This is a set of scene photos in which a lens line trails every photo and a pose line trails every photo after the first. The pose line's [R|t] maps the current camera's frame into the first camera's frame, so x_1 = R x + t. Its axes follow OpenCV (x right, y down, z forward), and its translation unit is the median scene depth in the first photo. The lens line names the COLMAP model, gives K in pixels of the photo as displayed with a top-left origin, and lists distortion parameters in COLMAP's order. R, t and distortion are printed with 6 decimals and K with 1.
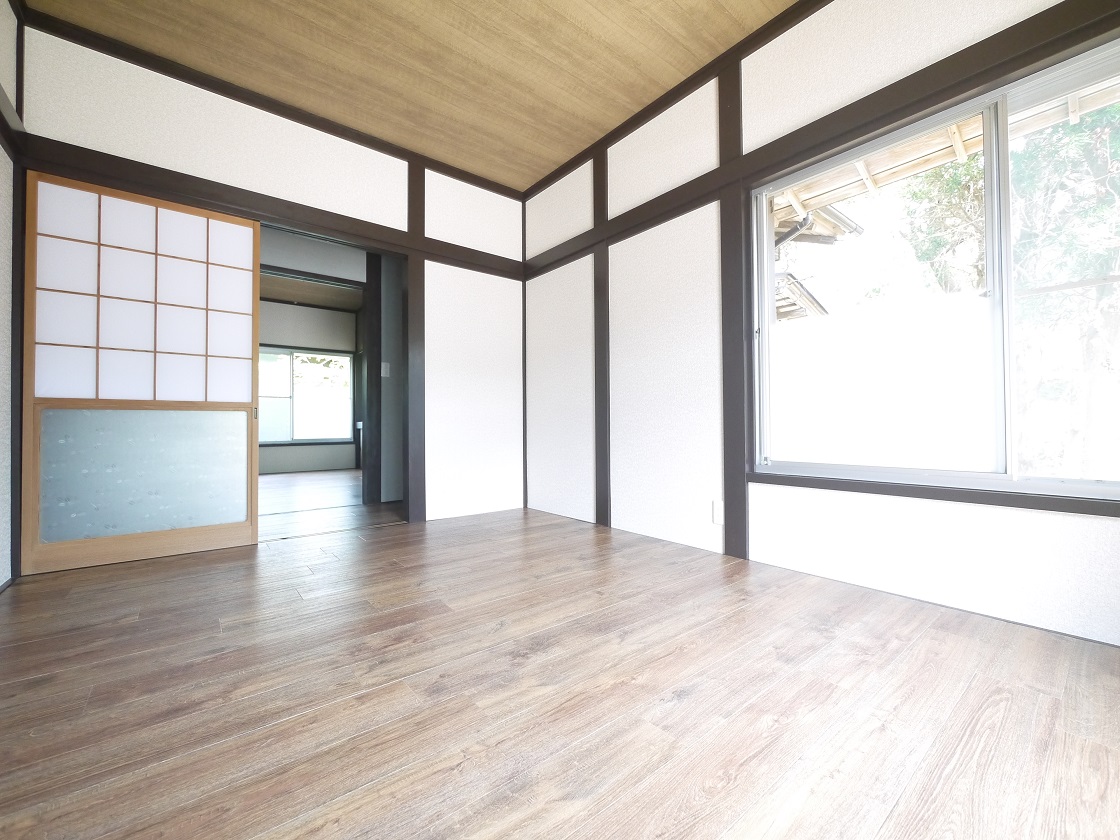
lens RADIAL K [[461.4, 0, 556.5], [0, 461.4, 419.2], [0, 0, 1]] dist [-0.009446, 0.001199]
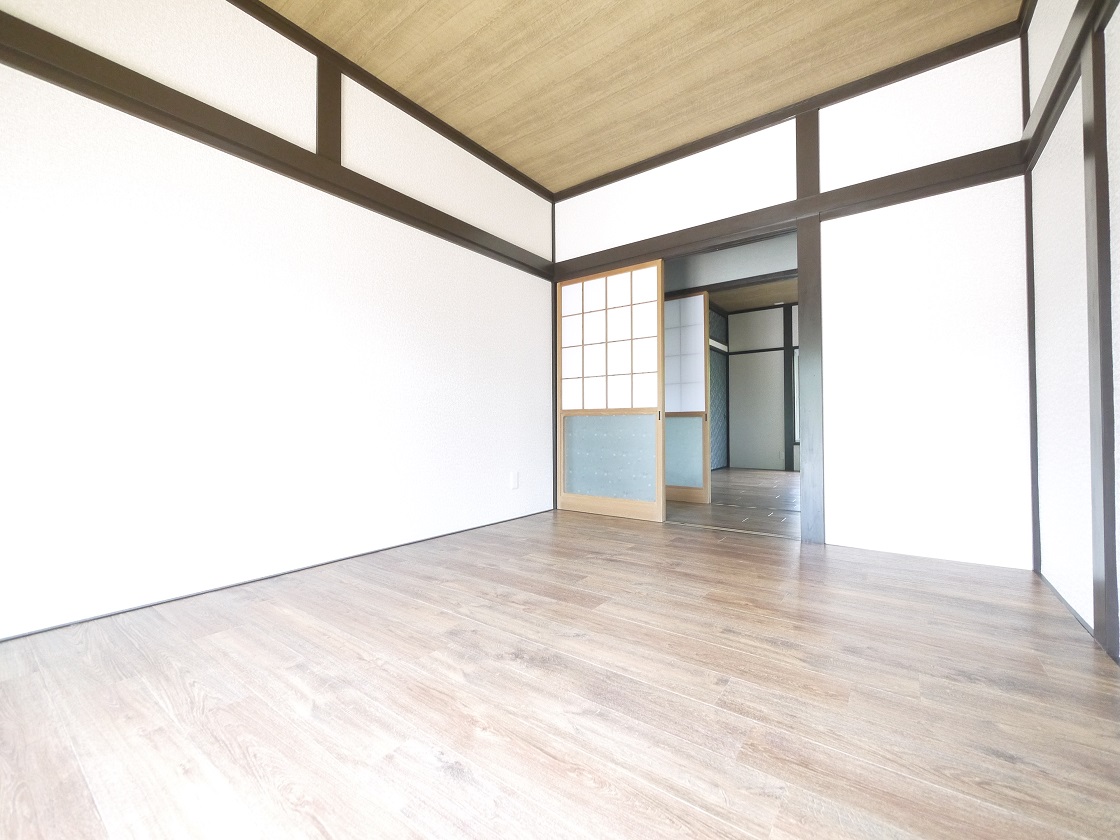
lens RADIAL K [[461.4, 0, 556.5], [0, 461.4, 419.2], [0, 0, 1]] dist [-0.009446, 0.001199]
pose [[0.254028, -0.009690, -0.967148, 0.734602], [0.014671, 0.999873, -0.006164, 0.000503], [0.967086, -0.012623, 0.254138, 0.659253]]
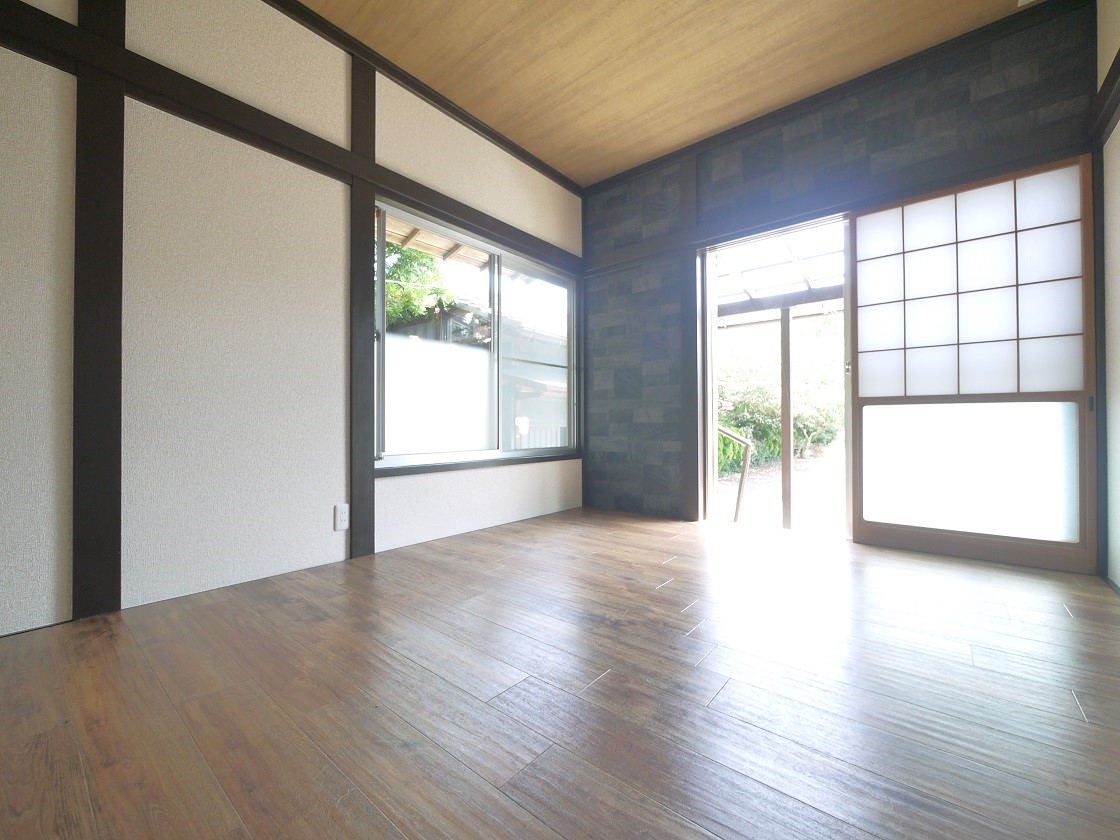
lens RADIAL K [[461.4, 0, 556.5], [0, 461.4, 419.2], [0, 0, 1]] dist [-0.009446, 0.001199]
pose [[-0.200018, 0.018290, 0.979622, -0.930933], [-0.012329, 0.999700, -0.021182, 0.026613], [-0.979715, -0.016315, -0.199732, 1.093569]]
